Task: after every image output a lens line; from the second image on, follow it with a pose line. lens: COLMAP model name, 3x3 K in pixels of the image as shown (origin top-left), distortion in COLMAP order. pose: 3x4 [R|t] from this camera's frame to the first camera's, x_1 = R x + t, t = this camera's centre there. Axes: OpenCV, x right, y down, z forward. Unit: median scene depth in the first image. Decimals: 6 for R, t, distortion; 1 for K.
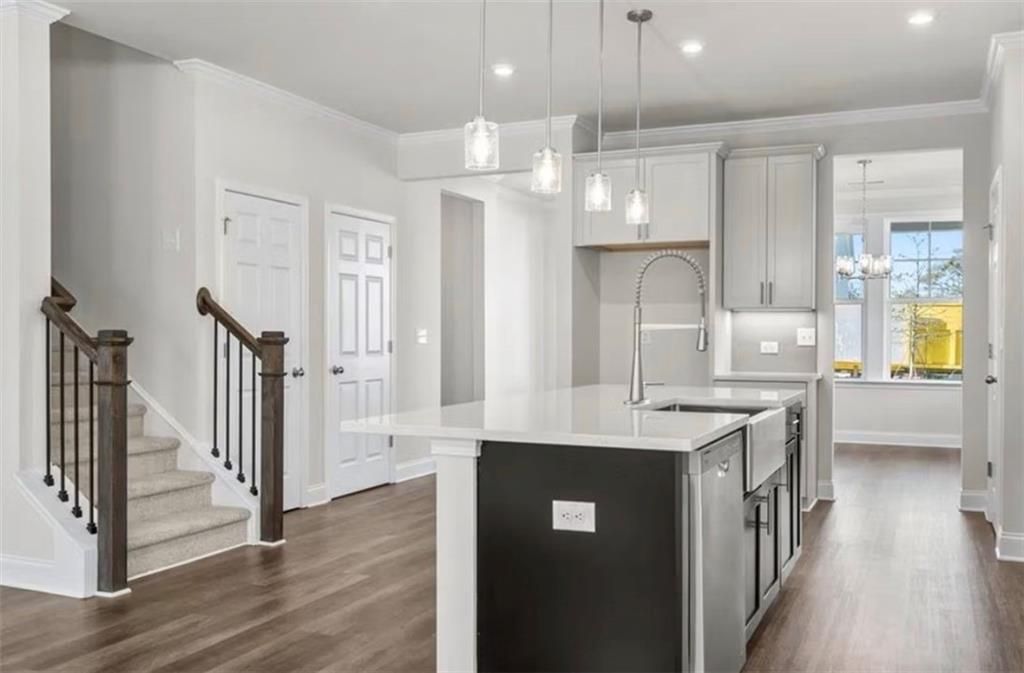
lens RADIAL K [[934.2, 0, 512.0], [0, 934.2, 336.5], [0, 0, 1]] dist [-0.000189, -0.006338]
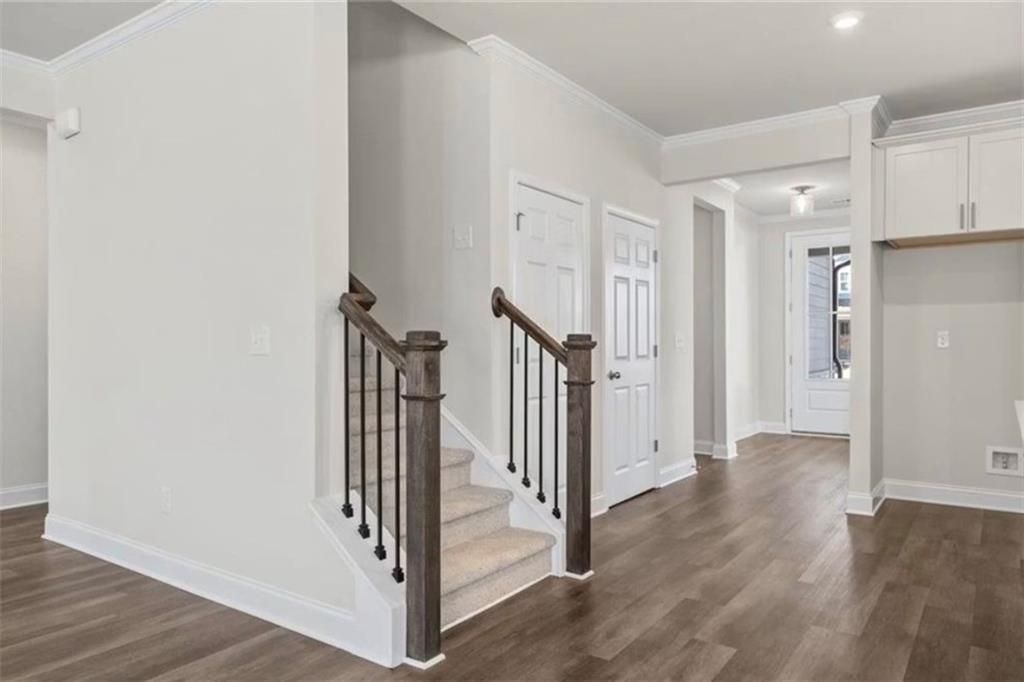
lens RADIAL K [[685.8, 0, 512.0], [0, 685.8, 341.0], [0, 0, 1]] dist [-0.000535, 0.000080]
pose [[0.980830, -0.003197, -0.194838, -0.192335], [0.002590, 0.999991, -0.003368, 0.002991], [0.194847, 0.002799, 0.980830, 0.353041]]
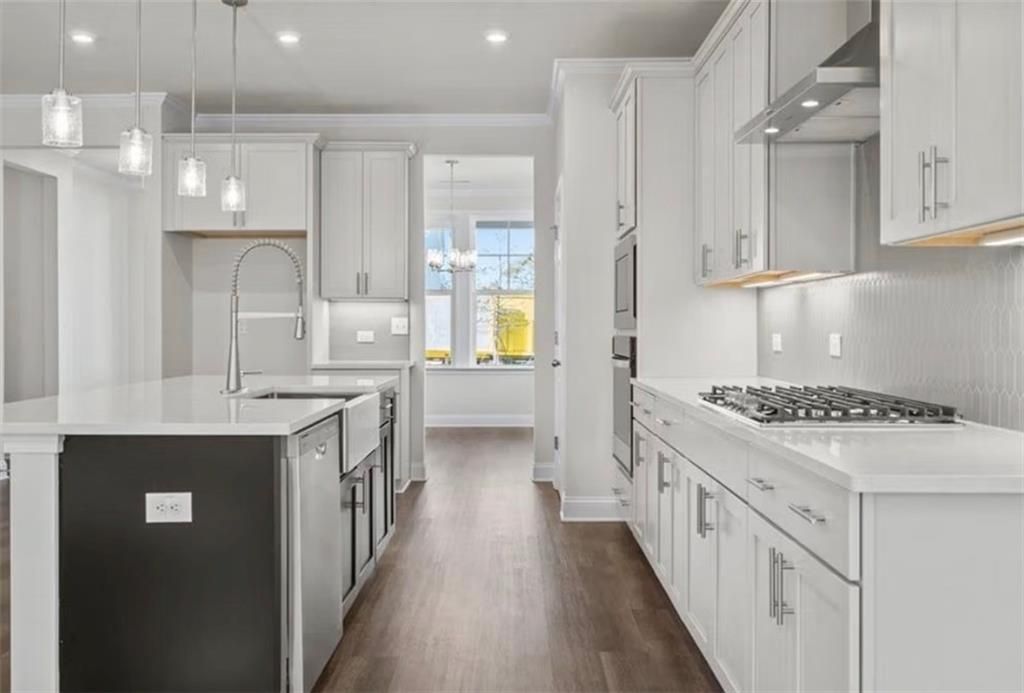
lens RADIAL K [[952.0, 0, 510.8], [0, 952.0, 329.2], [0, 0, 1]] dist [0.004688, 0.002739]
pose [[0.913545, -0.003501, 0.406723, -0.007160], [0.002484, 0.999992, 0.003029, 0.001738], [-0.406730, -0.001757, 0.913547, -0.035139]]
